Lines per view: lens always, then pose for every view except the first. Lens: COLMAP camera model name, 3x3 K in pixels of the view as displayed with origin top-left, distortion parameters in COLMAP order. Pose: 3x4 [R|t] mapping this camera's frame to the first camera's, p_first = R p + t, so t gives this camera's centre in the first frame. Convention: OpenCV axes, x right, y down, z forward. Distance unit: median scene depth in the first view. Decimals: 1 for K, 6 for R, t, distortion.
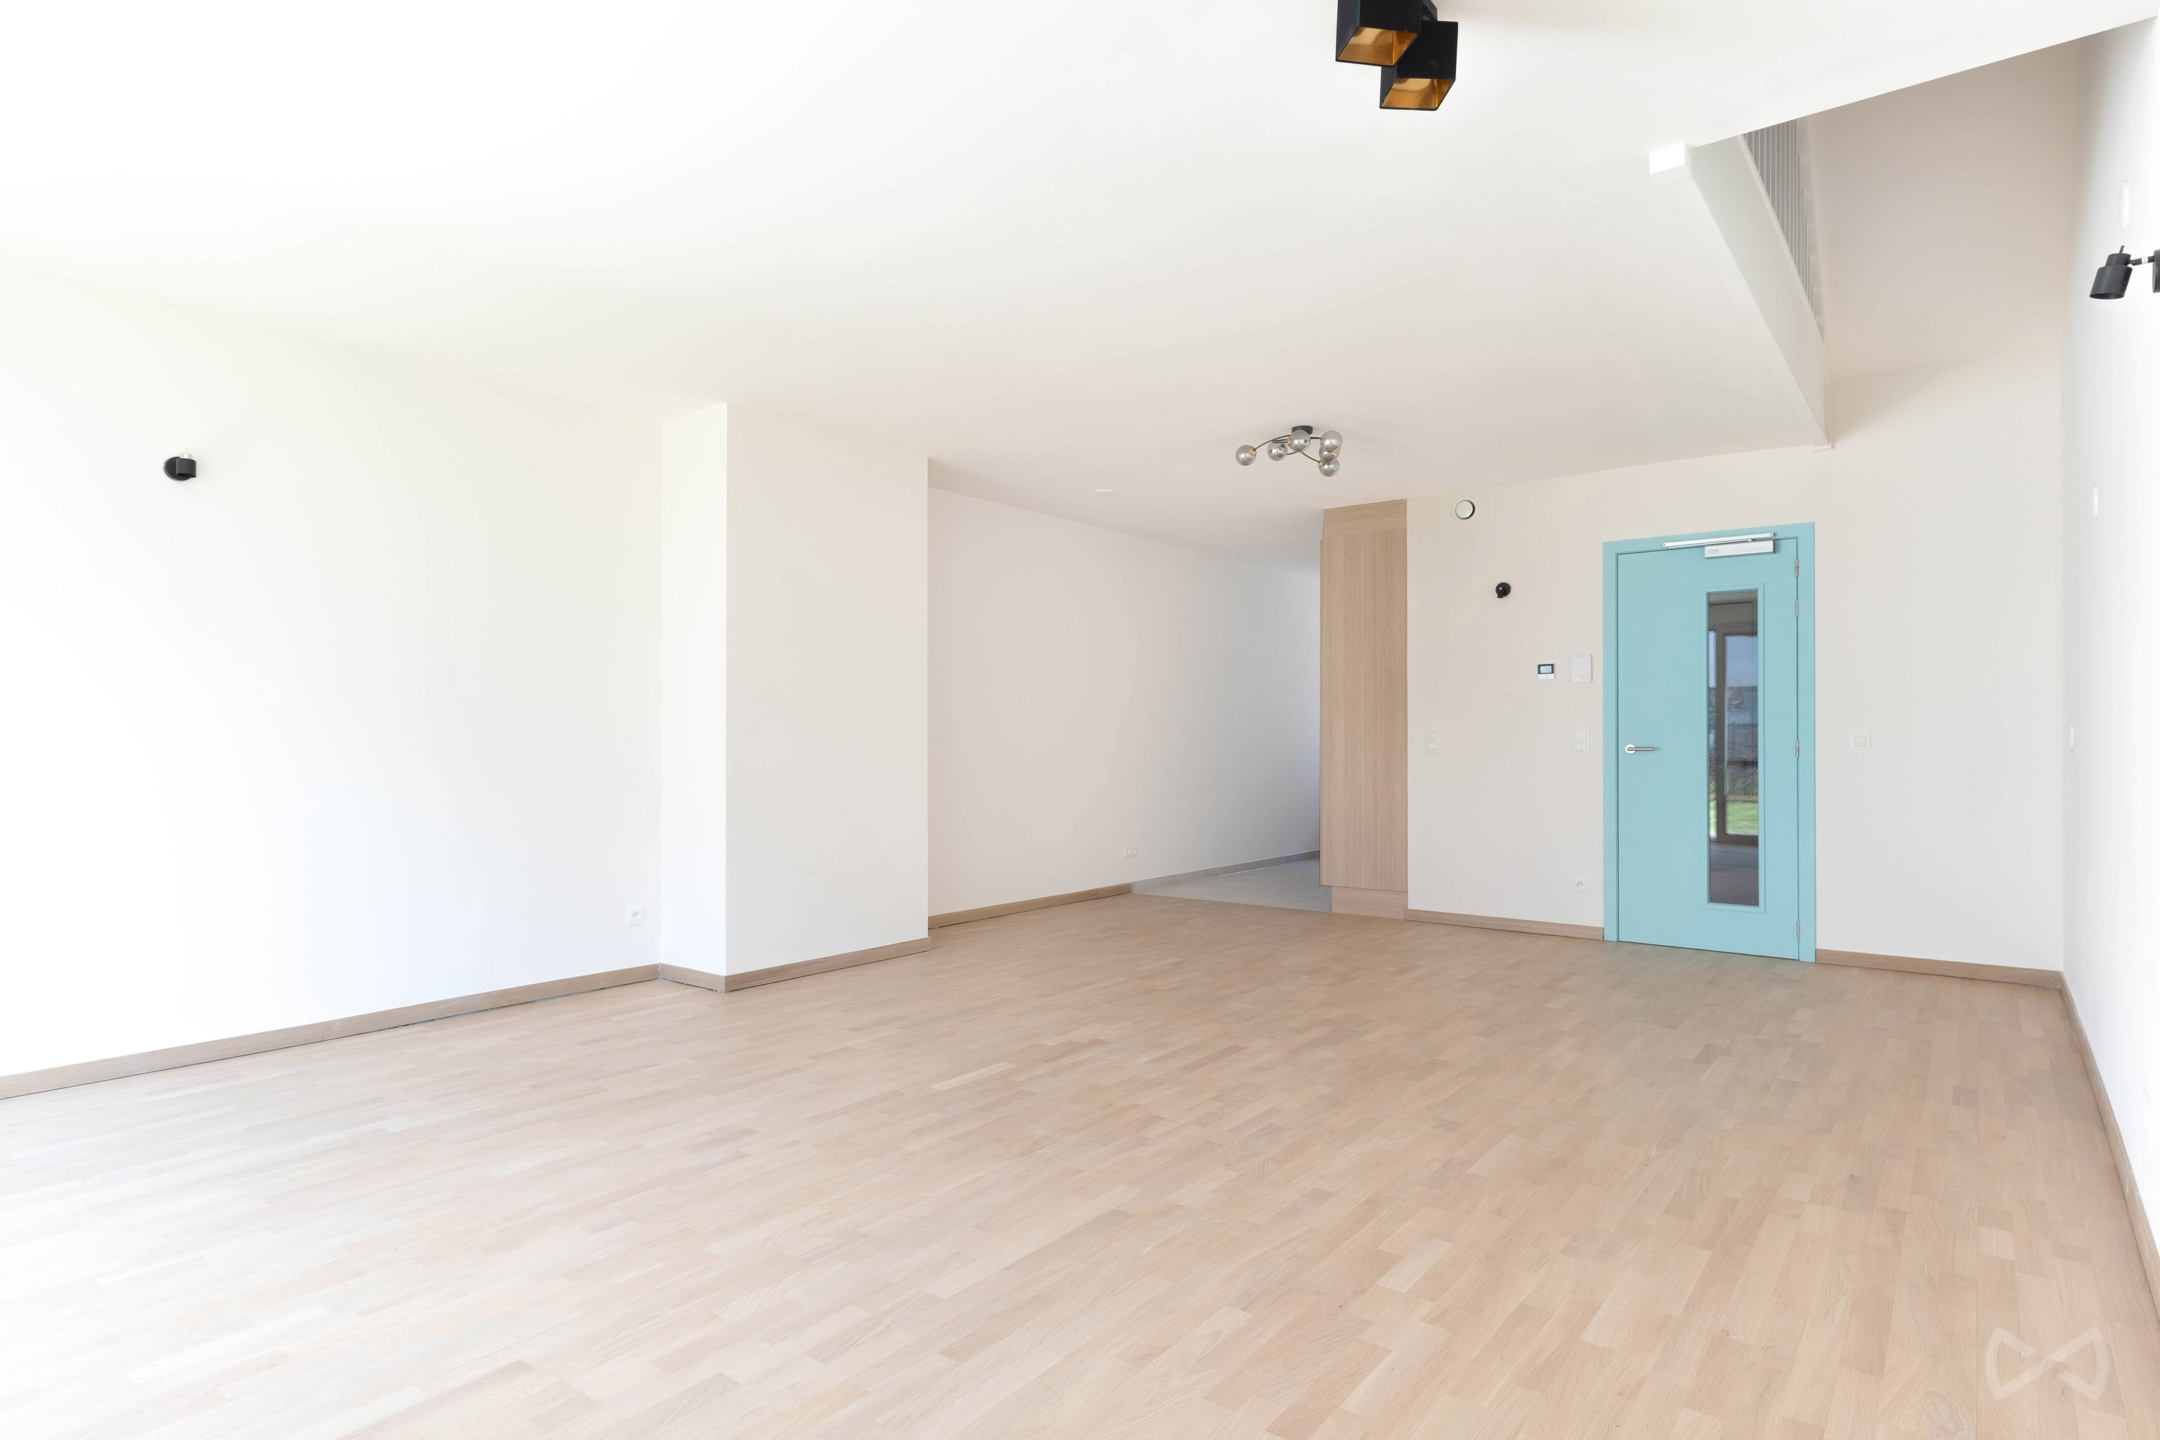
lens RADIAL K [[1144.1, 0, 1075.8], [0, 1144.1, 727.3], [0, 0, 1]] dist [0.004427, 0.000754]
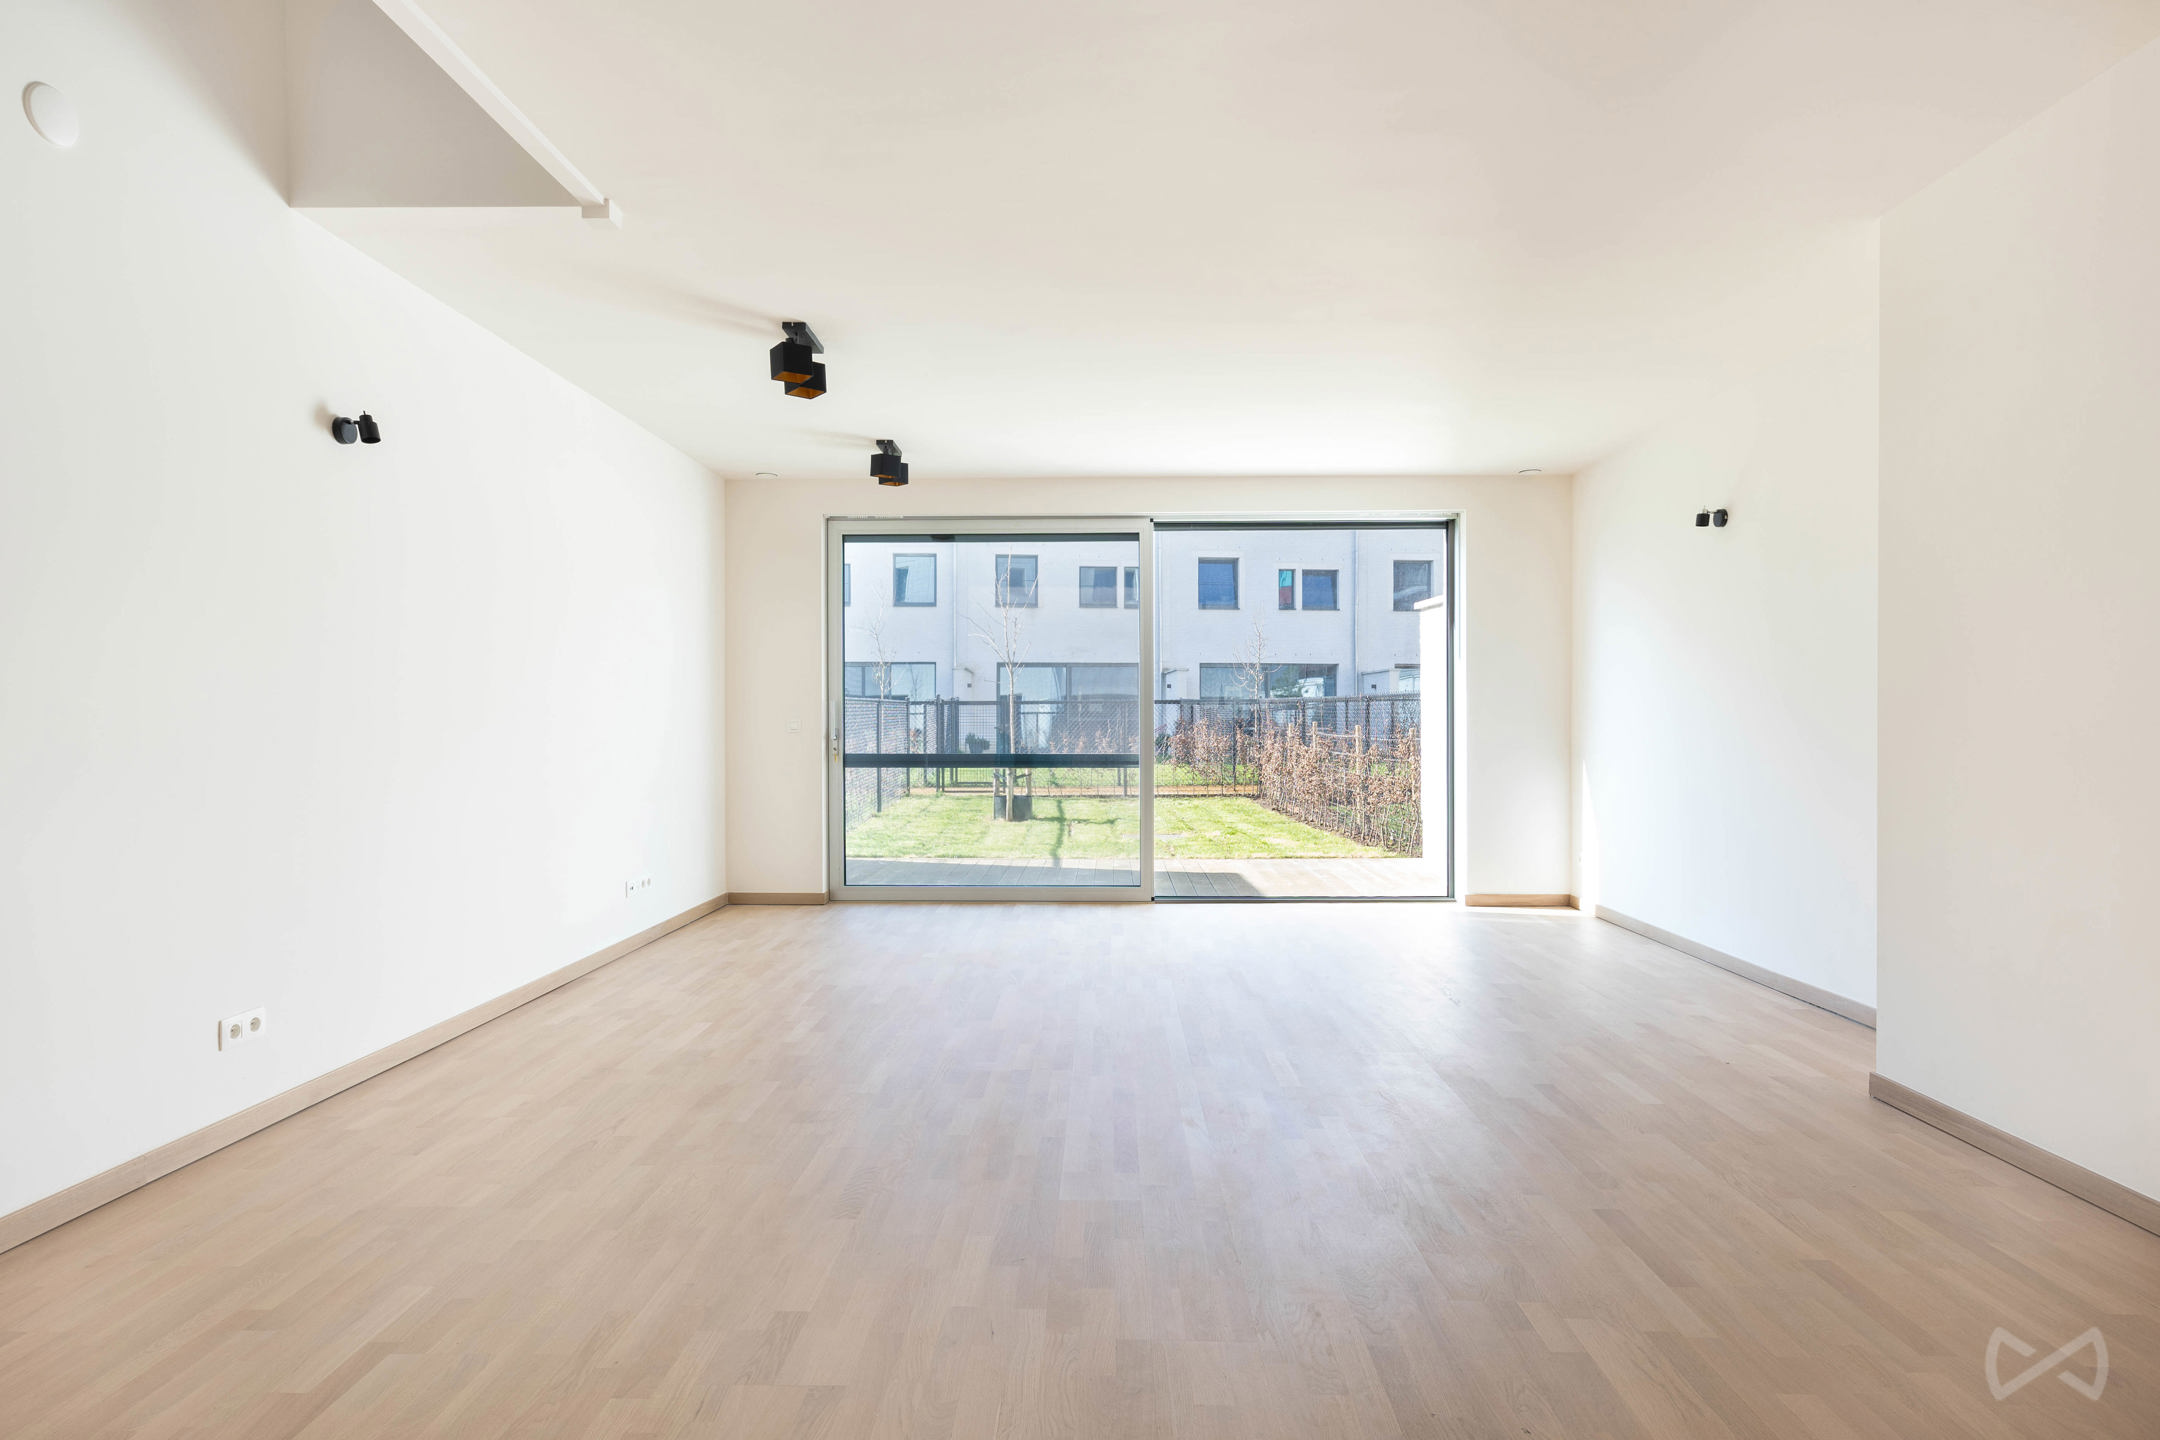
lens RADIAL K [[1144.1, 0, 1077.0], [0, 1144.1, 722.4], [0, 0, 1]] dist [0.004427, 0.000754]
pose [[-0.803567, 0.001498, -0.595212, 0.843902], [0.008151, 0.999931, -0.008487, 0.022903], [0.595158, -0.011671, -0.803524, 2.255859]]
